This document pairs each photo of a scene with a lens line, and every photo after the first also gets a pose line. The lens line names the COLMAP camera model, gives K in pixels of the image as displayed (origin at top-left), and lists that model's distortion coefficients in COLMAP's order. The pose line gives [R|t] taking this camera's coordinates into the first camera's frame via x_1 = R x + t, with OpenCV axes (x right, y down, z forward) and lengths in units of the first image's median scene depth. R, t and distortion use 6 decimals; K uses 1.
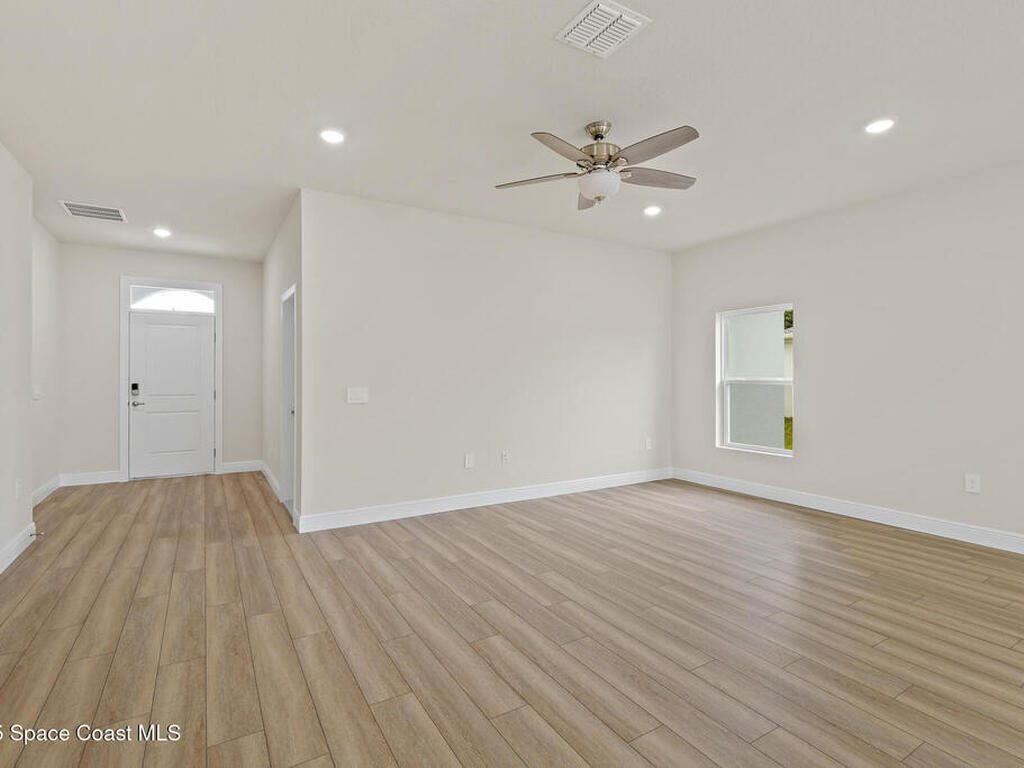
lens RADIAL K [[501.6, 0, 498.6], [0, 501.6, 372.1], [0, 0, 1]] dist [-0.006954, -0.000002]
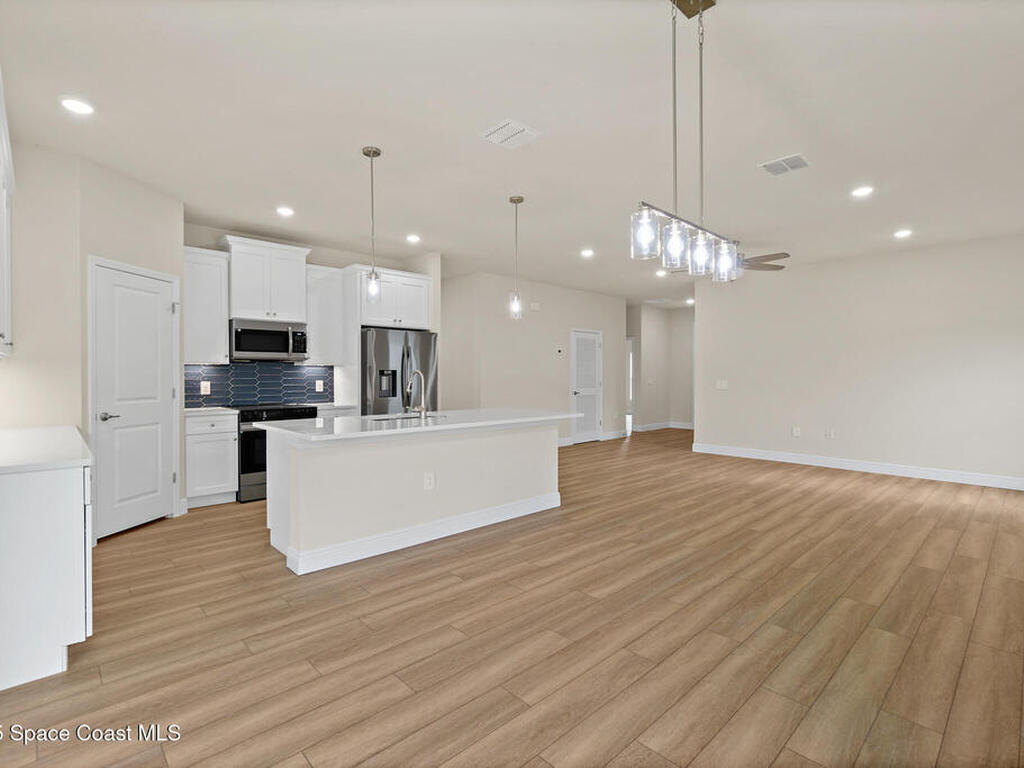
lens RADIAL K [[500.4, 0, 504.9], [0, 500.4, 379.8], [0, 0, 1]] dist [-0.001901, -0.000171]
pose [[0.222944, 0.009932, -0.974781, 1.304717], [0.007867, 0.999897, 0.011987, -0.000503], [0.974800, -0.010341, 0.222843, -0.182605]]
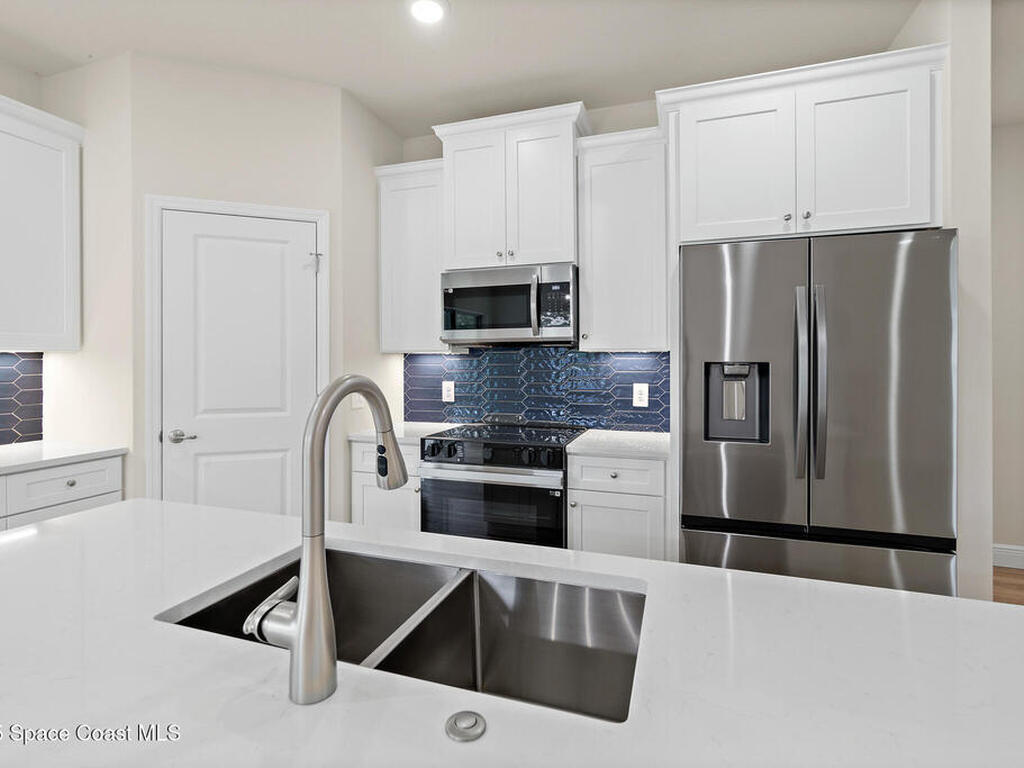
lens RADIAL K [[524.8, 0, 507.6], [0, 524.8, 361.9], [0, 0, 1]] dist [0.001039, -0.000226]
pose [[-0.758634, 0.001522, -0.651515, 0.437240], [0.006560, 0.999964, -0.005302, -0.011500], [0.651484, -0.008296, -0.758617, 0.030079]]
